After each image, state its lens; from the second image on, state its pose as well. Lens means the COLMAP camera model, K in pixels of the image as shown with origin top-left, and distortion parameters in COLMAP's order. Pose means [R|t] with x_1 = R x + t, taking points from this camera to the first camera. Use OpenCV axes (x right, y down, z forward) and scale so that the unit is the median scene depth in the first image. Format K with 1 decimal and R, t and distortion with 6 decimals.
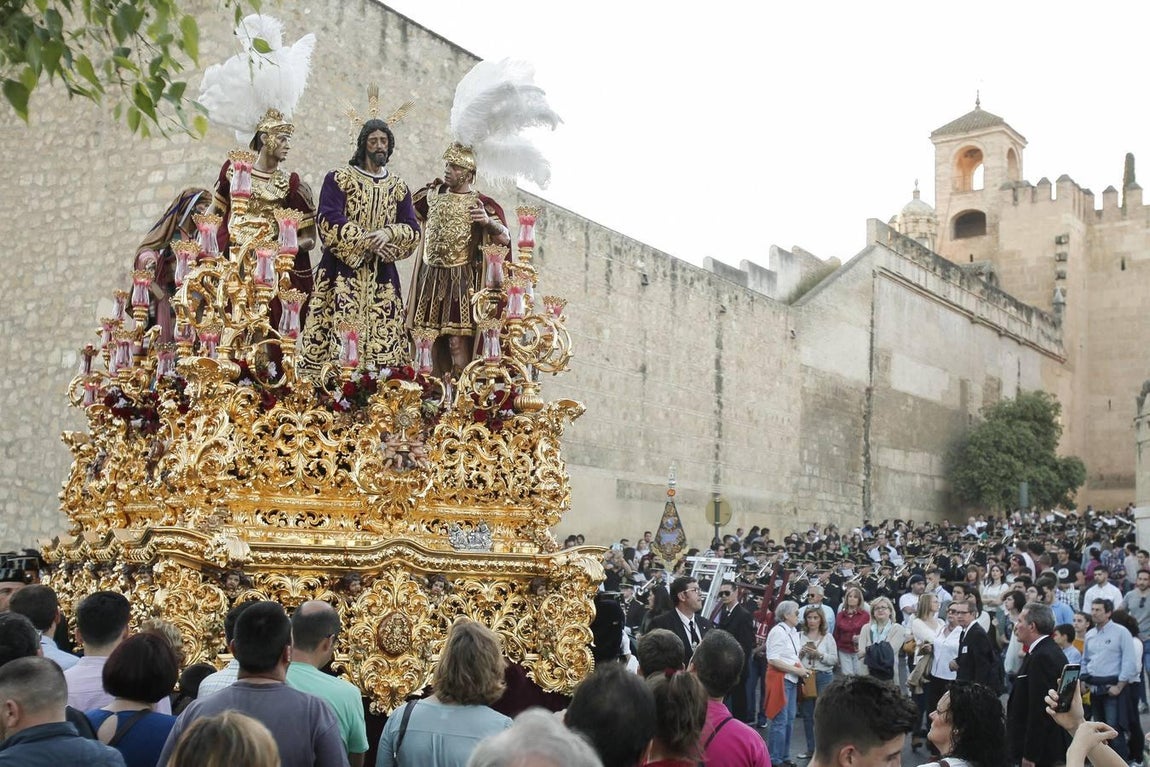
lens RADIAL K [[1344.5, 0, 679.0], [0, 1344.5, 457.4], [0, 0, 1]] dist [0.004474, 0.047183]
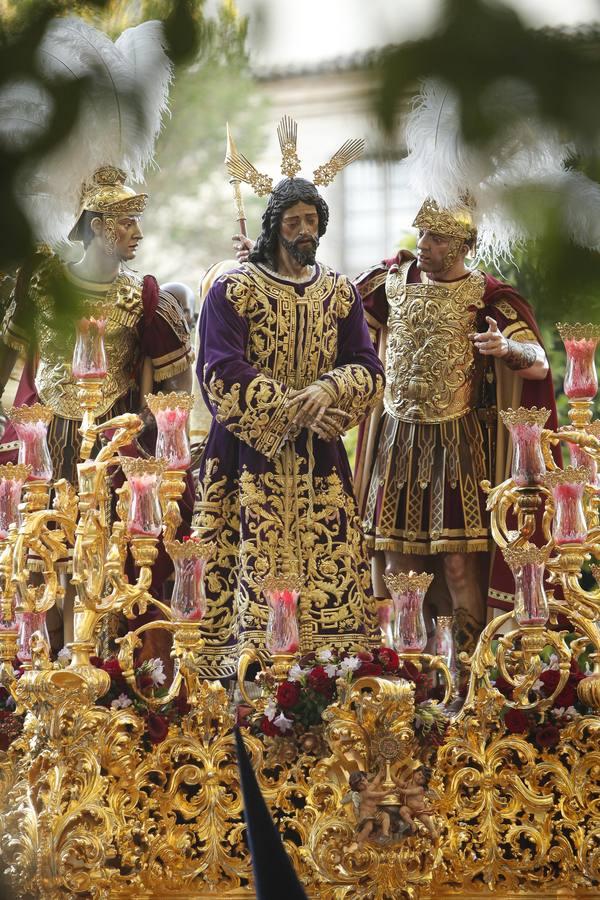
lens RADIAL K [[5104.5, 0, 299.8], [0, 5104.5, 409.6], [0, 0, 1]] dist [1.175733, 15.313927]
pose [[0.983718, -0.057802, -0.170171, 0.128995], [0.055569, 0.998295, -0.017859, -0.126228], [0.170913, 0.008112, 0.985253, -1.081244]]
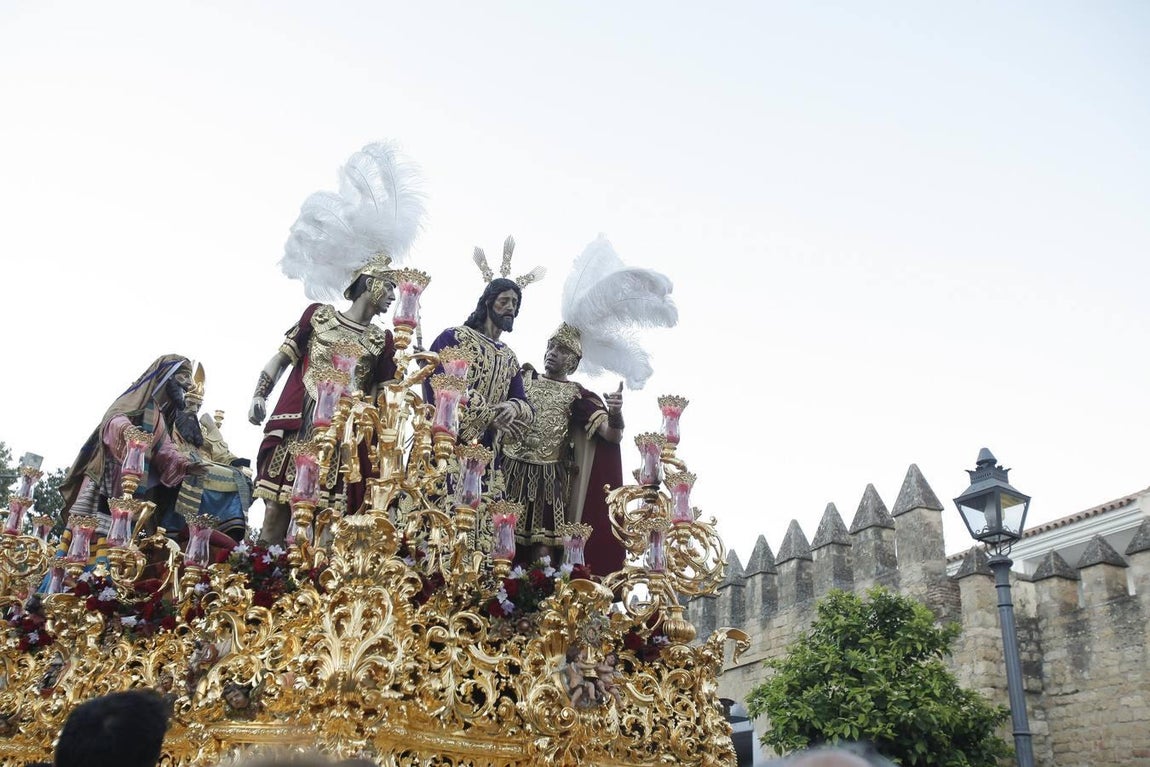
lens RADIAL K [[1146.3, 0, 535.2], [0, 1146.3, 412.4], [0, 0, 1]] dist [0.010717, 0.017099]
pose [[0.976156, 0.113820, 0.184836, -0.344245], [-0.057867, 0.957140, -0.283784, 0.034394], [-0.209214, 0.266322, 0.940905, 0.353422]]
